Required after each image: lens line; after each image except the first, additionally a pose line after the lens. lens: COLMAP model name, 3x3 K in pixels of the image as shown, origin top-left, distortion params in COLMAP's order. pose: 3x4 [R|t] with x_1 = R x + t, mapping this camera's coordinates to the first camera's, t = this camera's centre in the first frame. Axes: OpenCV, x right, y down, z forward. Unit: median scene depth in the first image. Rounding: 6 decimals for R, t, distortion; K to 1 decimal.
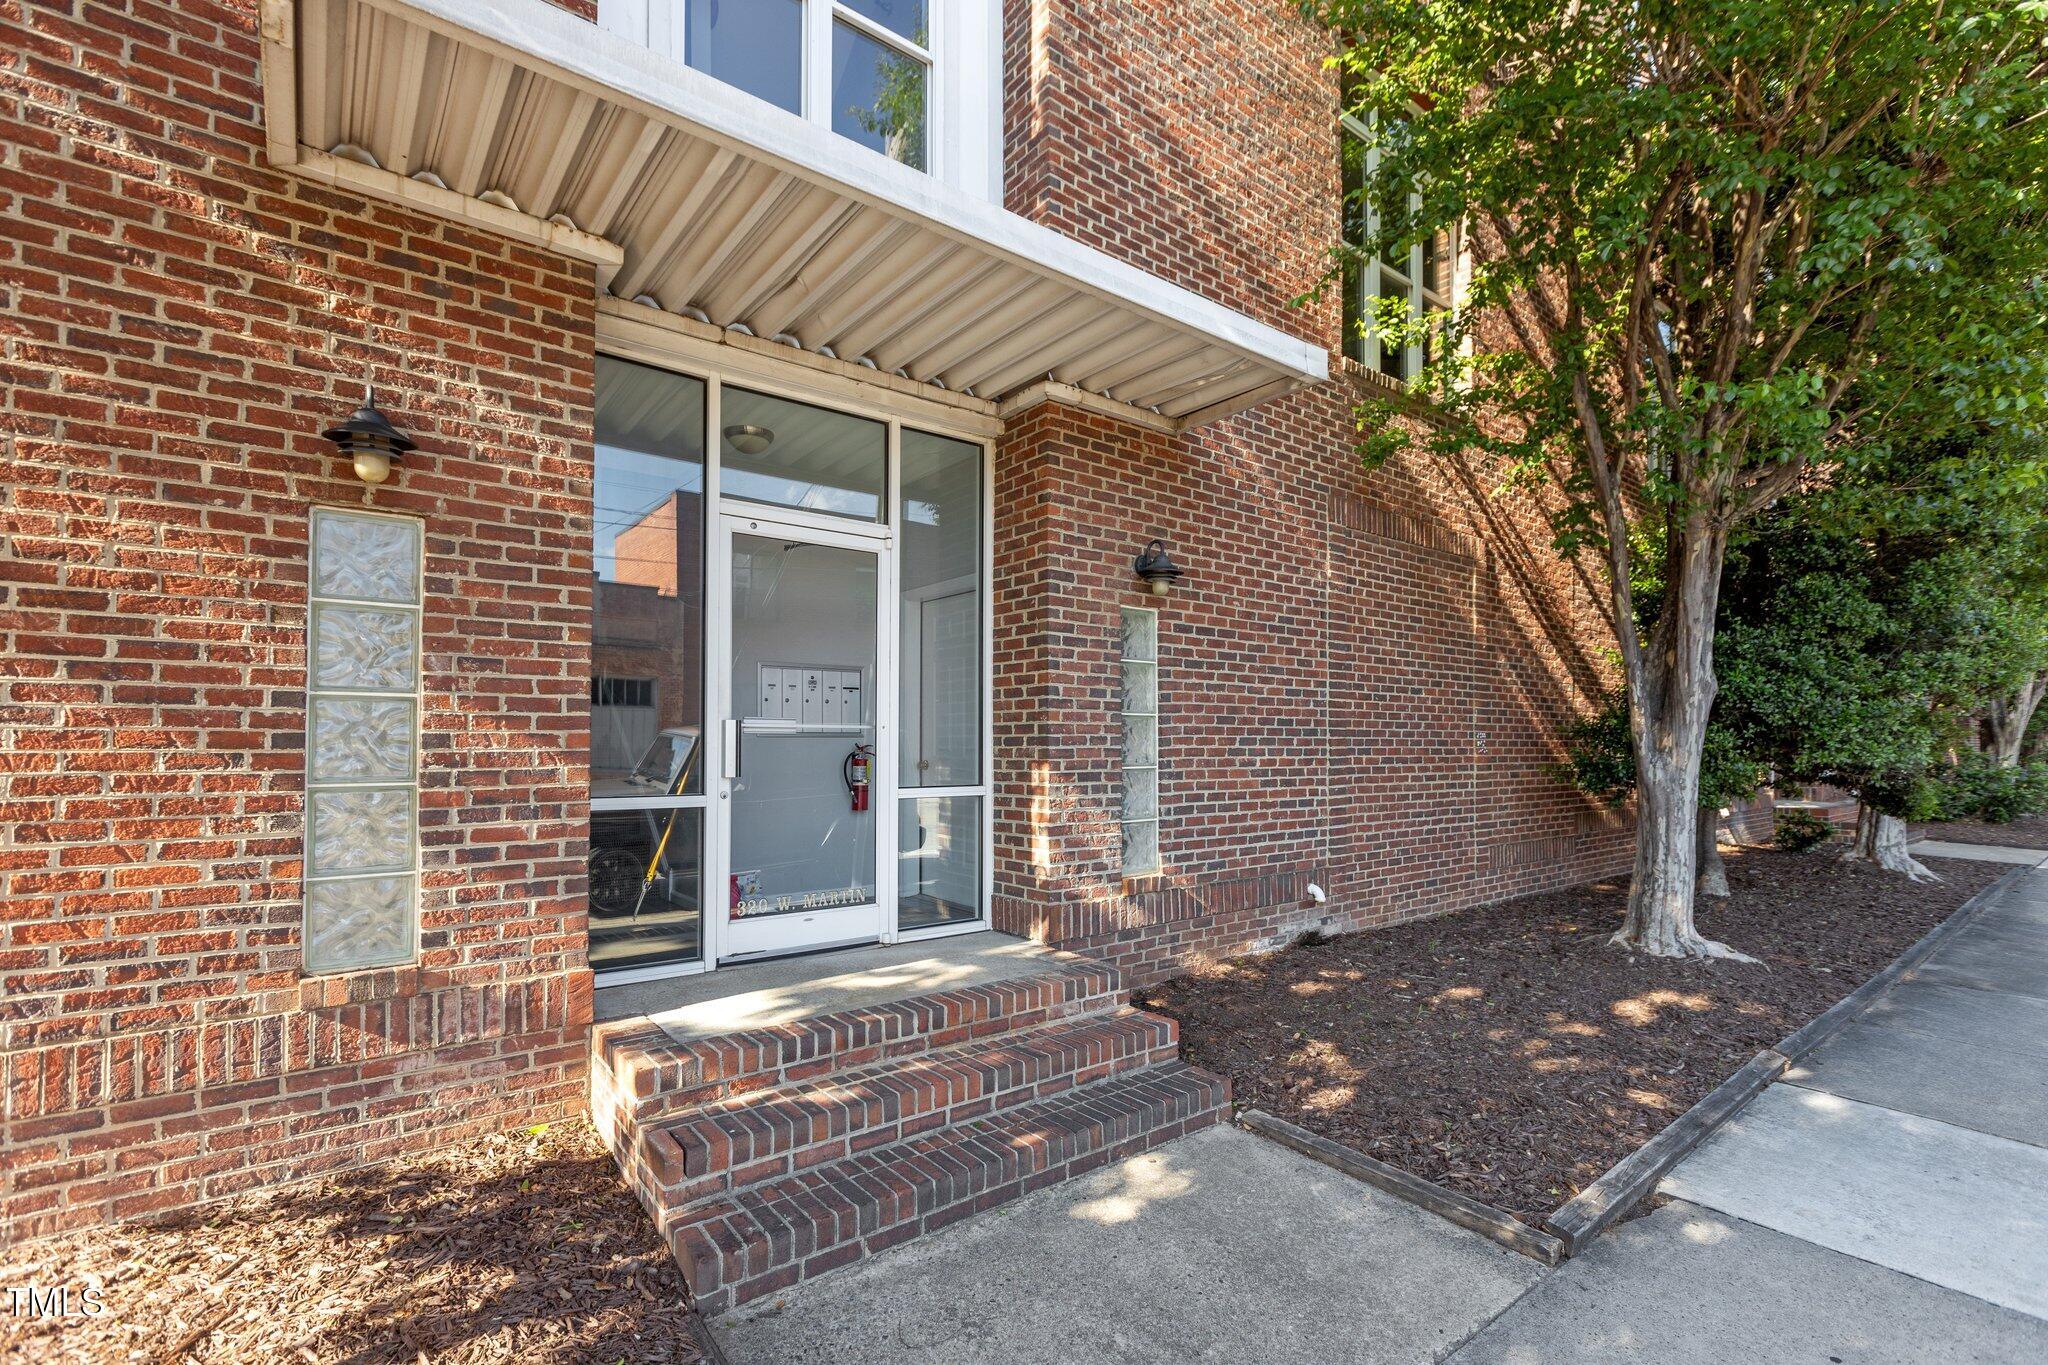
lens RADIAL K [[912.7, 0, 1047.3], [0, 912.7, 736.0], [0, 0, 1]] dist [0.002559, 0.000069]
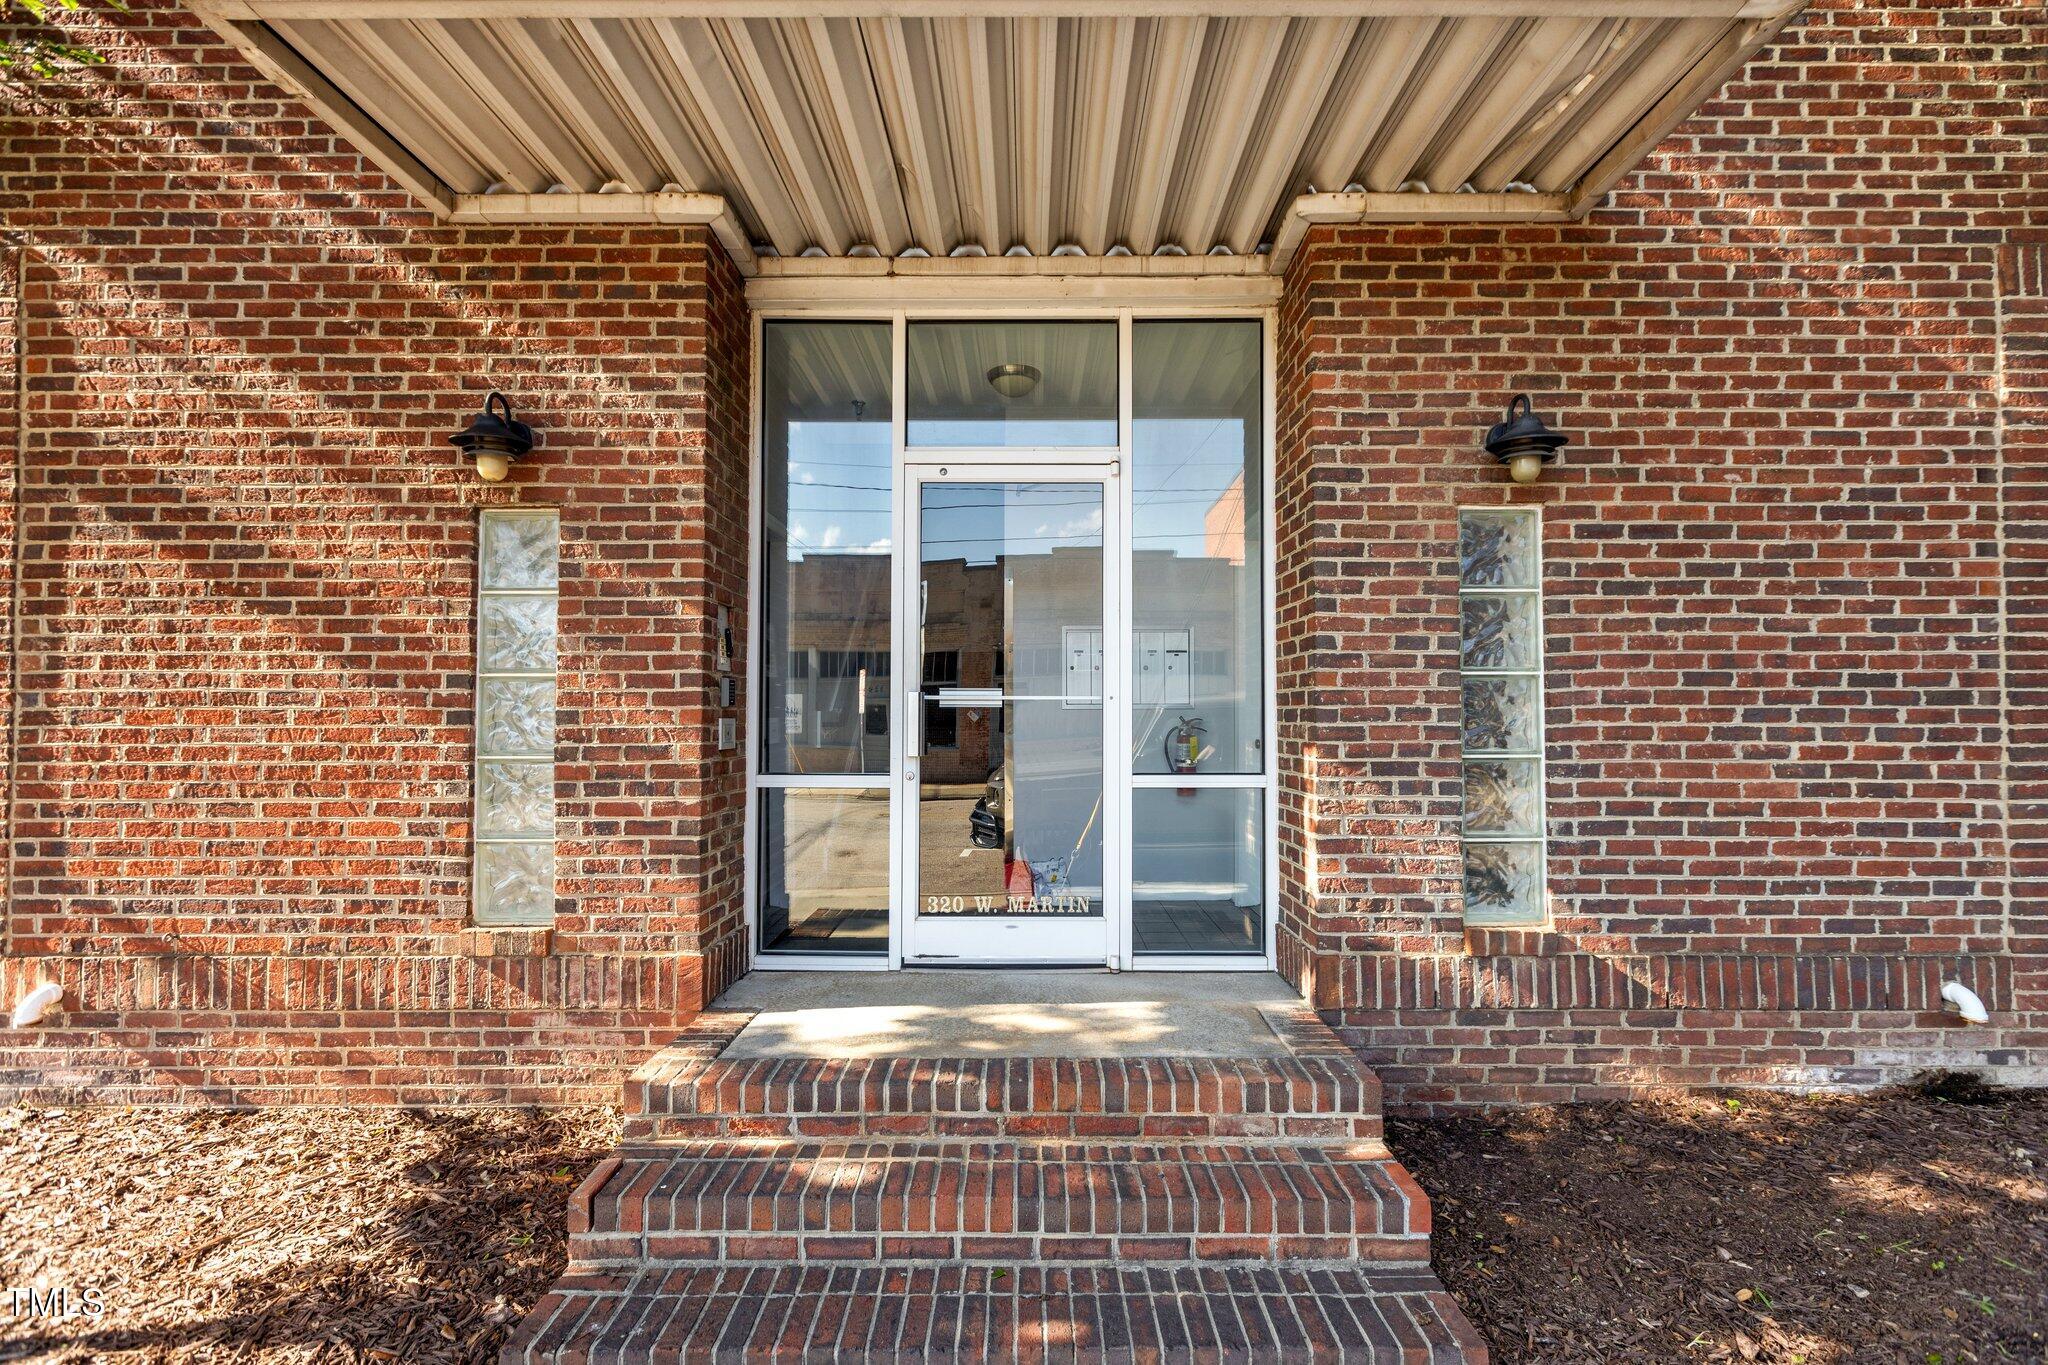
lens RADIAL K [[912.7, 0, 1023.2], [0, 912.7, 695.8], [0, 0, 1]] dist [0.002559, 0.000069]
pose [[0.784811, -0.011252, -0.619633, 0.365292], [0.006098, 0.999927, -0.010434, -0.004974], [0.619705, 0.004410, 0.784822, 0.456484]]
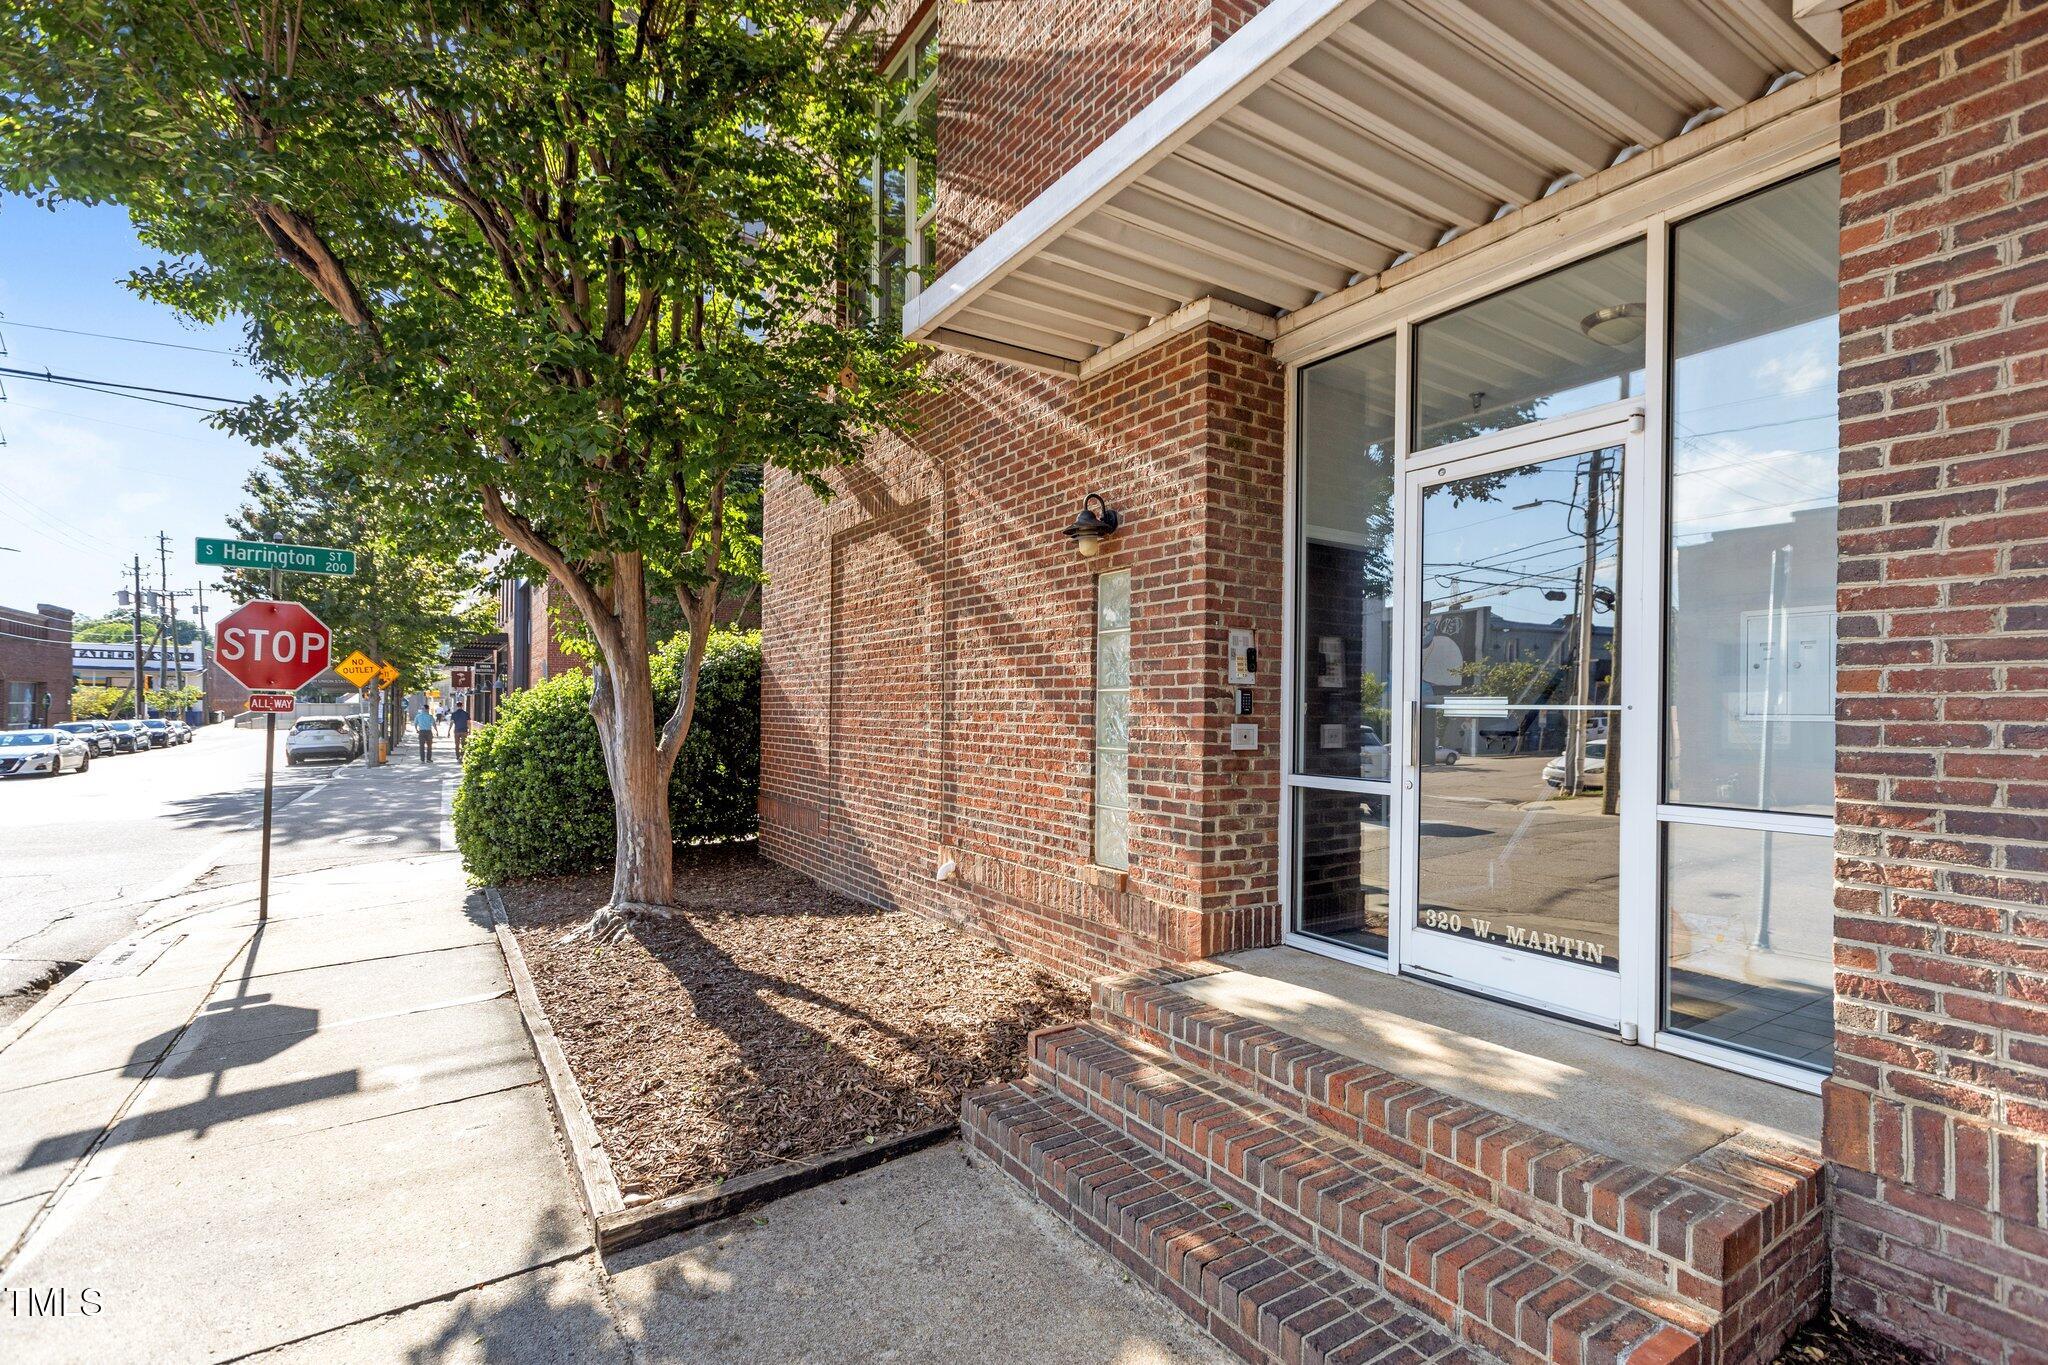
lens RADIAL K [[912.7, 0, 991.8], [0, 912.7, 712.3], [0, 0, 1]] dist [0.002559, 0.000069]
pose [[-0.106269, 0.001201, -0.994337, 0.729982], [-0.000373, 0.999999, 0.001248, -0.009276], [0.994337, 0.000504, -0.106269, 0.864237]]
